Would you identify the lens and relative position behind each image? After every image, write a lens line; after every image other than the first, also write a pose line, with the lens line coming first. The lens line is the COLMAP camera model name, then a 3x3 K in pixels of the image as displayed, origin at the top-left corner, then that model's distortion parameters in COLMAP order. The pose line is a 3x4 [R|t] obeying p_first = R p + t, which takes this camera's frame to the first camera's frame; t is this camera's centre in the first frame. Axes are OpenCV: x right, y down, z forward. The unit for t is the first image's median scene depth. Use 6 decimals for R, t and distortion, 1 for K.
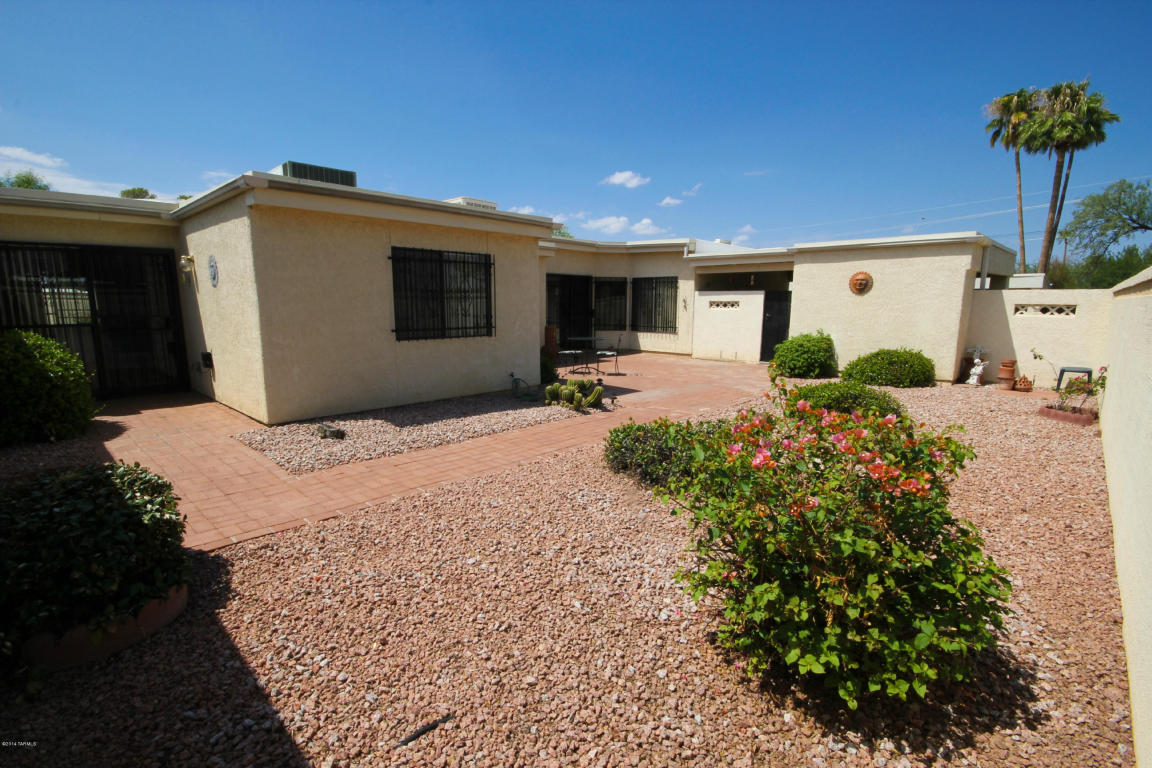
lens RADIAL K [[532.6, 0, 576.0], [0, 532.6, 384.0], [0, 0, 1]] dist [-0.000501, -0.000024]
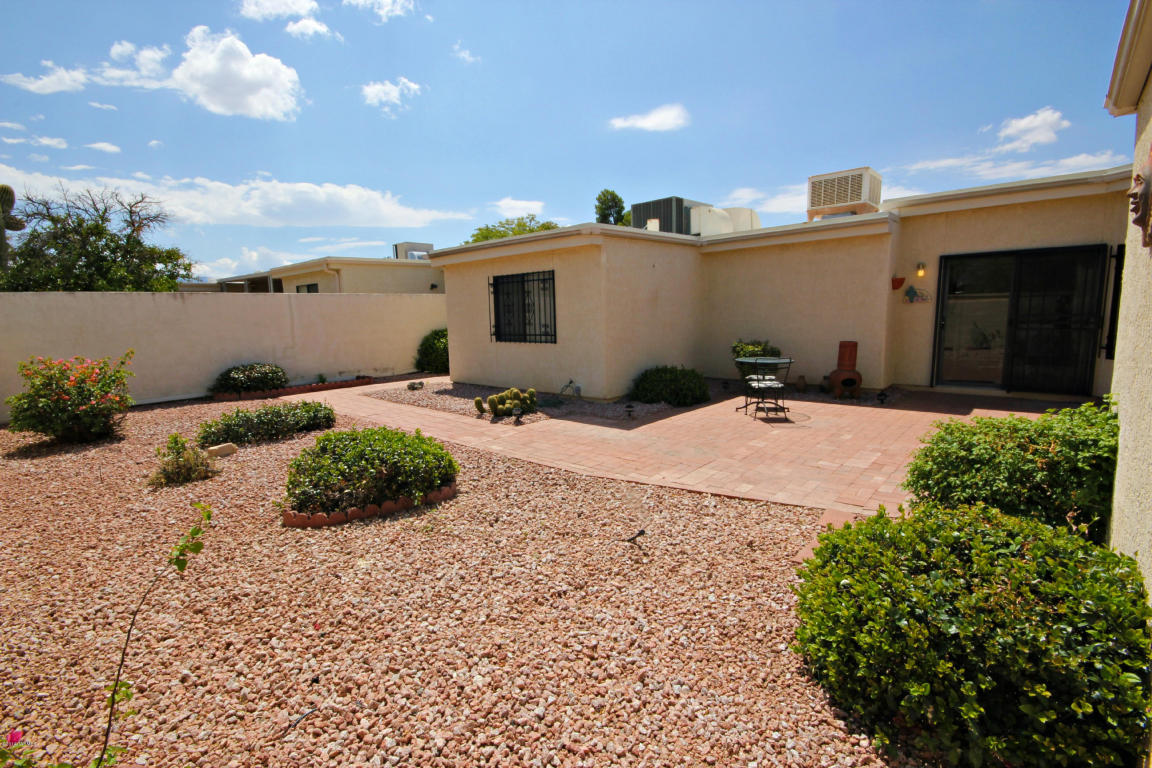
lens RADIAL K [[528.3, 0, 572.7], [0, 528.3, 388.0], [0, 0, 1]] dist [0.020985, -0.000100]
pose [[0.019764, 0.108809, -0.993866, 1.013830], [-0.150420, 0.983069, 0.104636, -0.128098], [0.988425, 0.147429, 0.035797, 1.088757]]
